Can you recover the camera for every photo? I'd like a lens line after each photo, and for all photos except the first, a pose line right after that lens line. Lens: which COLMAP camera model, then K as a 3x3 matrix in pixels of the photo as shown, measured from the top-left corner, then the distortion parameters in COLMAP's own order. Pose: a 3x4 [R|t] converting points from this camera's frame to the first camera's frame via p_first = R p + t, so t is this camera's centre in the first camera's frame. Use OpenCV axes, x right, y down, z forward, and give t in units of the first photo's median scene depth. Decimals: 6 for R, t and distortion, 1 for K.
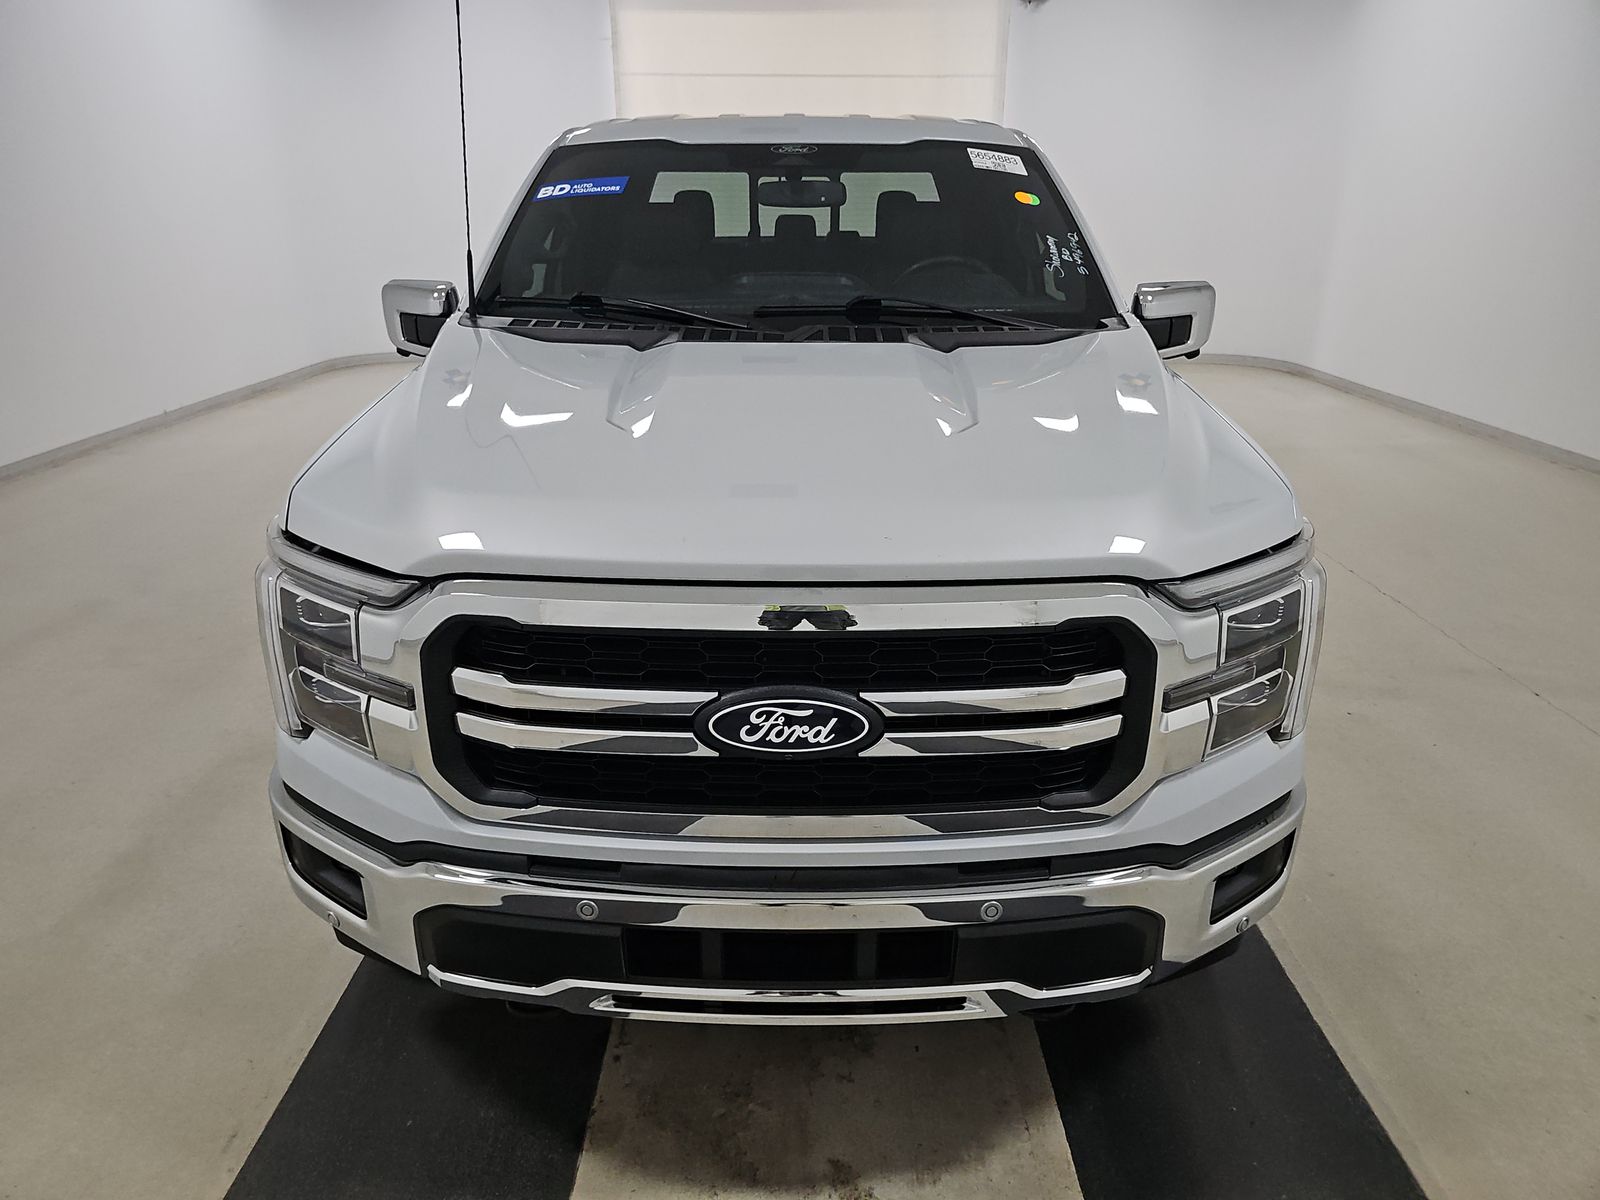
lens RADIAL K [[1069.4, 0, 800.0], [0, 1069.4, 600.0], [0, 0, 1]] dist [0.019901, -0.000094]
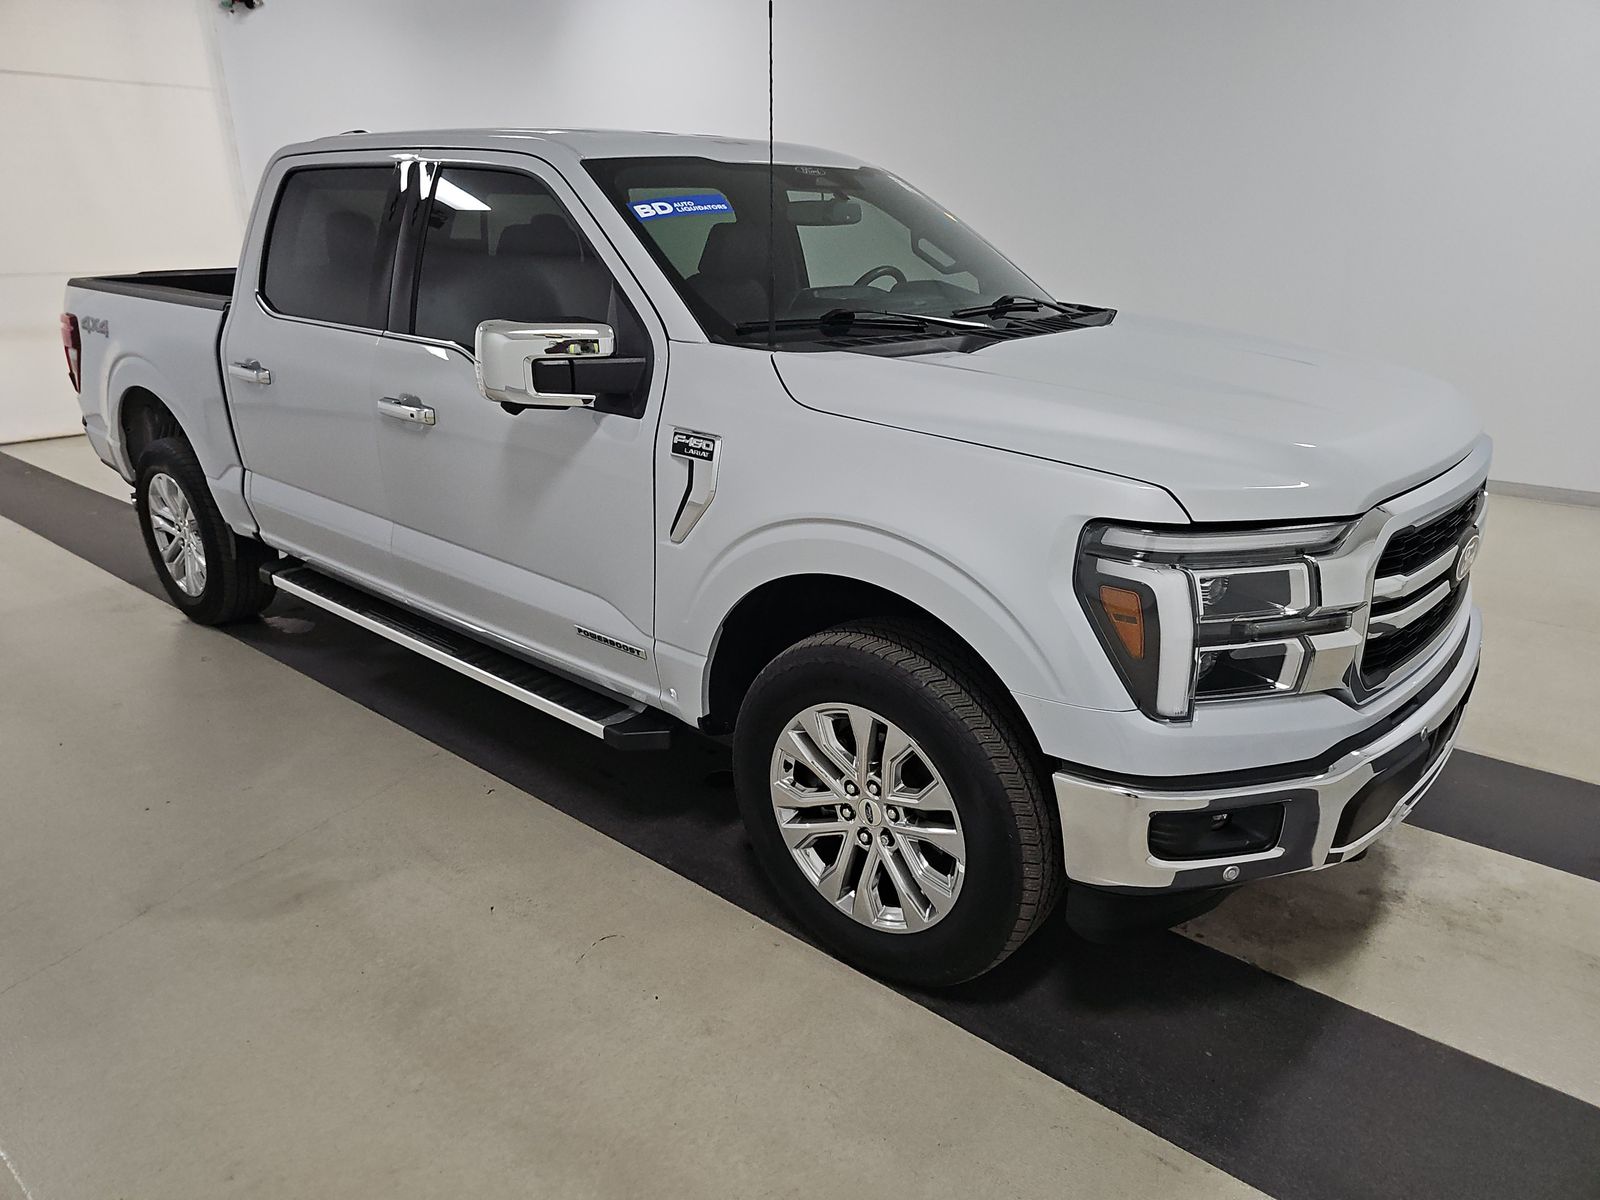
lens RADIAL K [[1069.4, 0, 800.0], [0, 1069.4, 600.0], [0, 0, 1]] dist [0.019901, -0.000094]
pose [[0.632072, -0.256540, 0.731213, -0.913048], [0.276944, 0.956075, 0.096037, -0.119700], [-0.723732, 0.141803, 0.675355, 0.353938]]
